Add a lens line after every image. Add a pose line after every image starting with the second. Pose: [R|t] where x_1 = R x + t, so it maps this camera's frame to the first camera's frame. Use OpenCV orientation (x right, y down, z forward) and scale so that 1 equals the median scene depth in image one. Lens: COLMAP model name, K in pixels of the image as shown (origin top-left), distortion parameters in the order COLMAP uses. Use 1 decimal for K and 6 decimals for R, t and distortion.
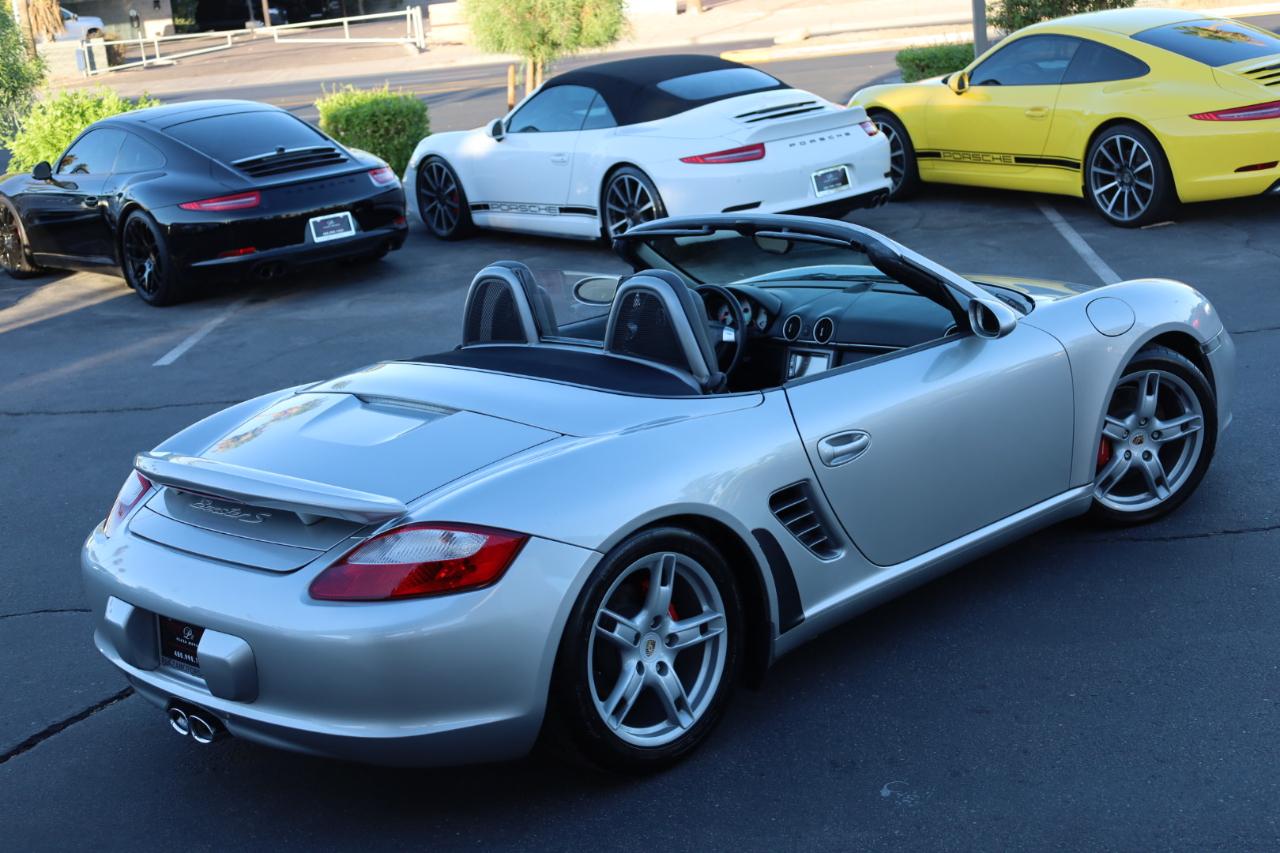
lens RADIAL K [[1897.2, 0, 694.4], [0, 1897.2, 423.7], [0, 0, 1]] dist [-0.002236, 0.020167]
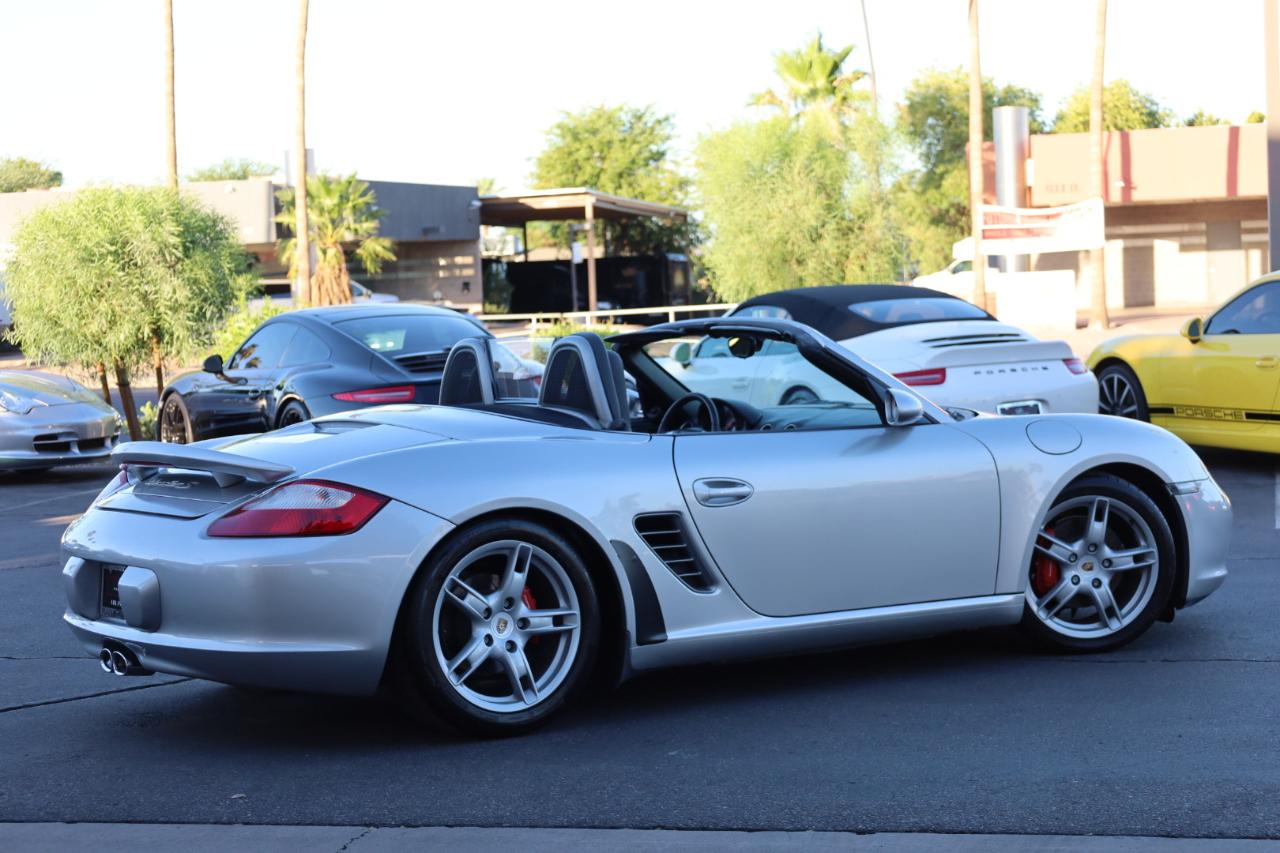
lens RADIAL K [[2474.0, 0, 735.5], [0, 2474.0, 428.6], [0, 0, 1]] dist [-0.000796, -0.287307]
pose [[0.983026, 0.067361, -0.170654, 0.271310], [-0.097001, 0.980346, -0.171792, 0.183438], [0.155728, 0.185429, 0.970240, -0.332005]]
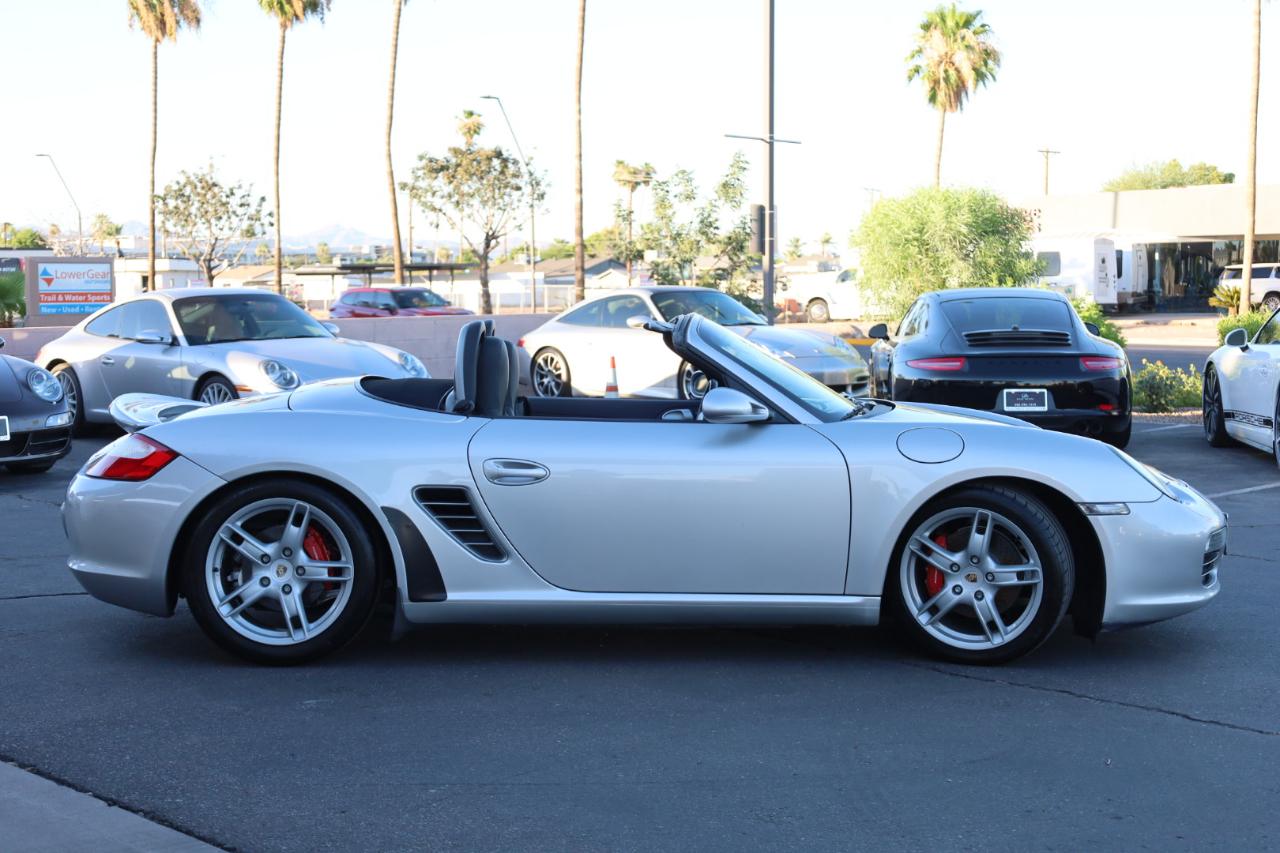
lens RADIAL K [[1897.2, 0, 694.4], [0, 1897.2, 423.7], [0, 0, 1]] dist [-0.002236, 0.020167]
pose [[0.725787, 0.139213, -0.673687, 0.801197], [-0.230781, 0.971830, -0.047807, 0.011275], [0.648054, 0.190172, 0.737469, 0.144373]]
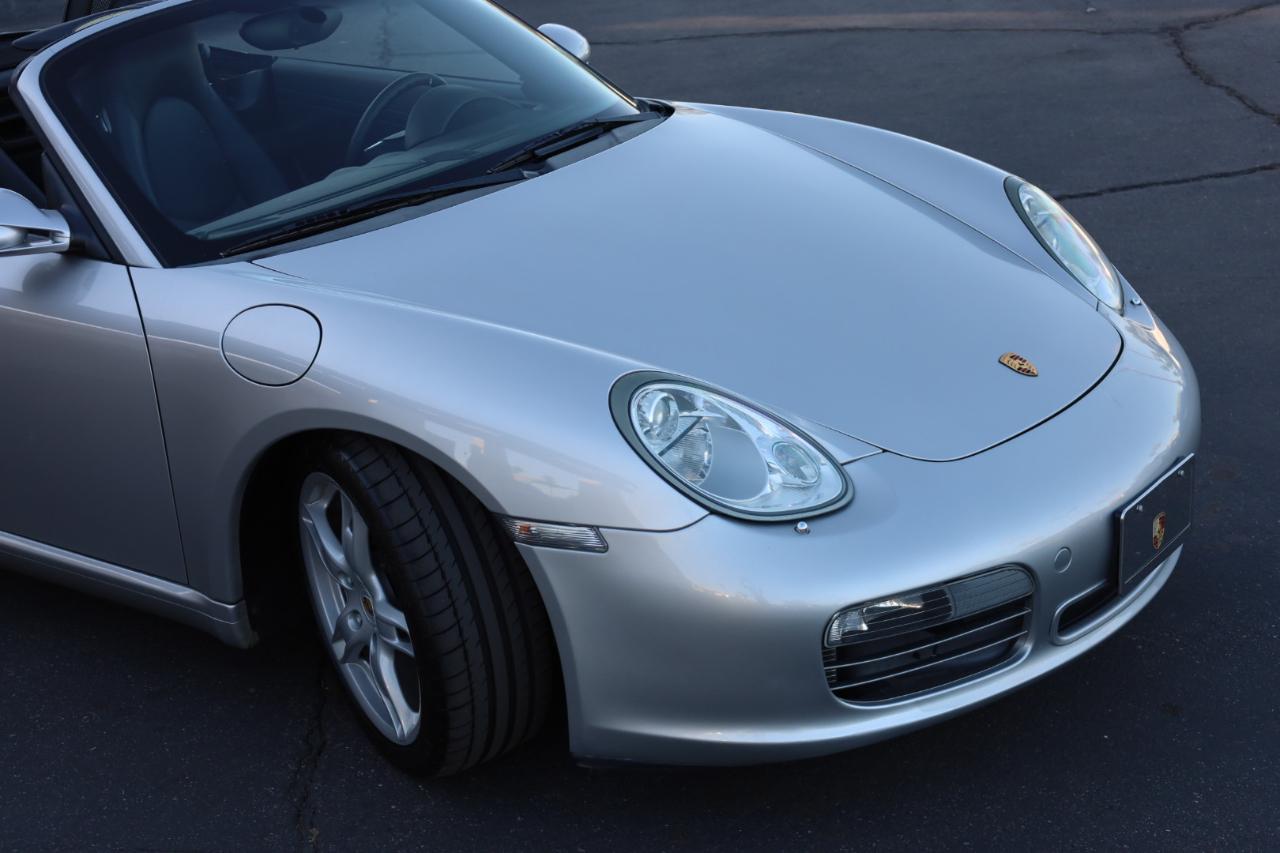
lens RADIAL K [[2224.5, 0, 710.3], [0, 2224.5, 426.7], [0, 0, 1]] dist [-0.021465, 0.129177]
pose [[0.182102, 0.429121, -0.884700, 0.766746], [-0.201269, 0.896961, 0.393640, -0.292159], [0.962460, 0.106380, 0.249707, 0.940719]]
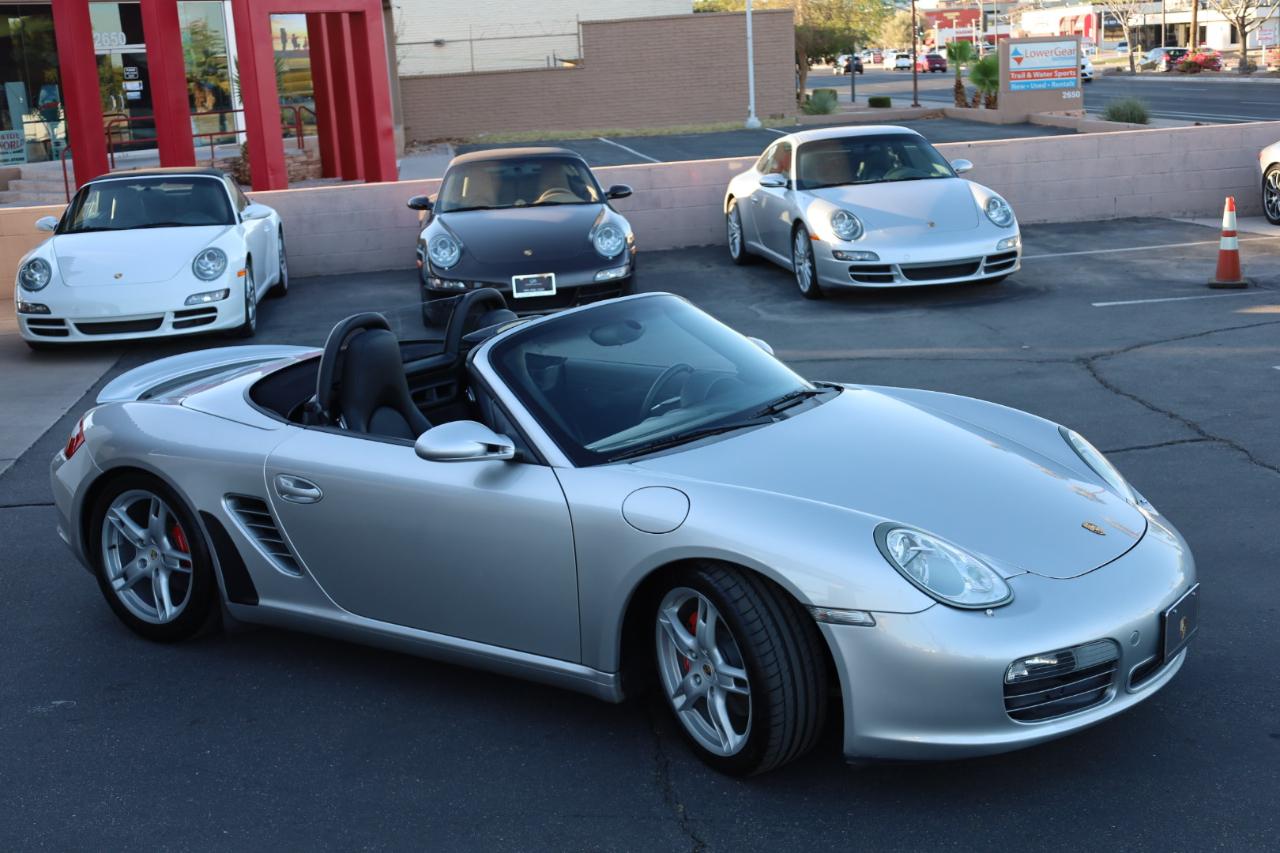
lens RADIAL K [[1694.3, 0, 682.6], [0, 1694.3, 427.1], [0, 0, 1]] dist [-0.007961, 0.029706]
pose [[0.196348, 0.293360, -0.935621, 0.912022], [-0.214081, 0.944001, 0.251061, -0.282186], [0.956879, 0.151004, 0.248155, 0.791086]]
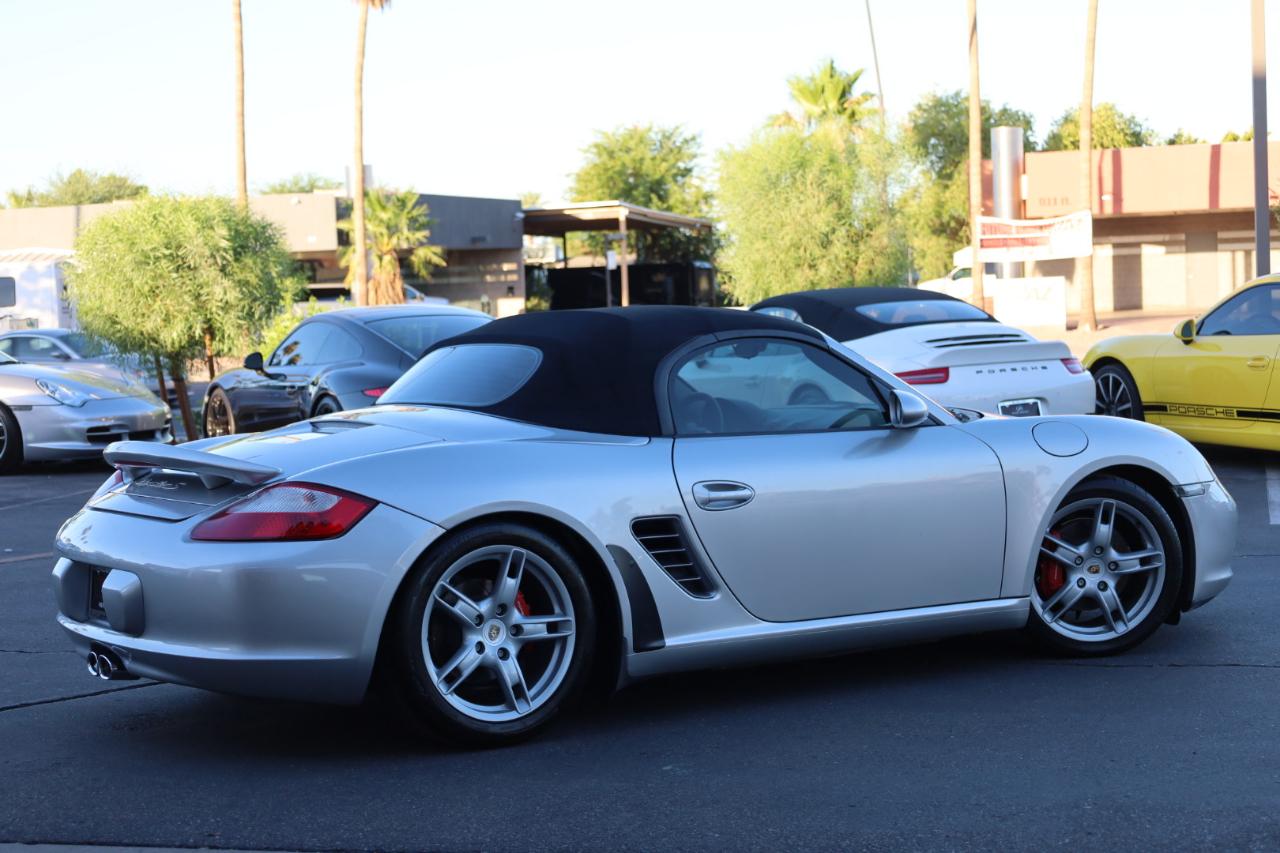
lens RADIAL K [[2224.5, 0, 710.3], [0, 2224.5, 426.7], [0, 0, 1]] dist [-0.021465, 0.129177]
pose [[0.979051, 0.071509, -0.190648, 0.255914], [-0.104021, 0.980557, -0.166398, 0.153062], [0.175042, 0.182743, 0.967453, -0.193535]]
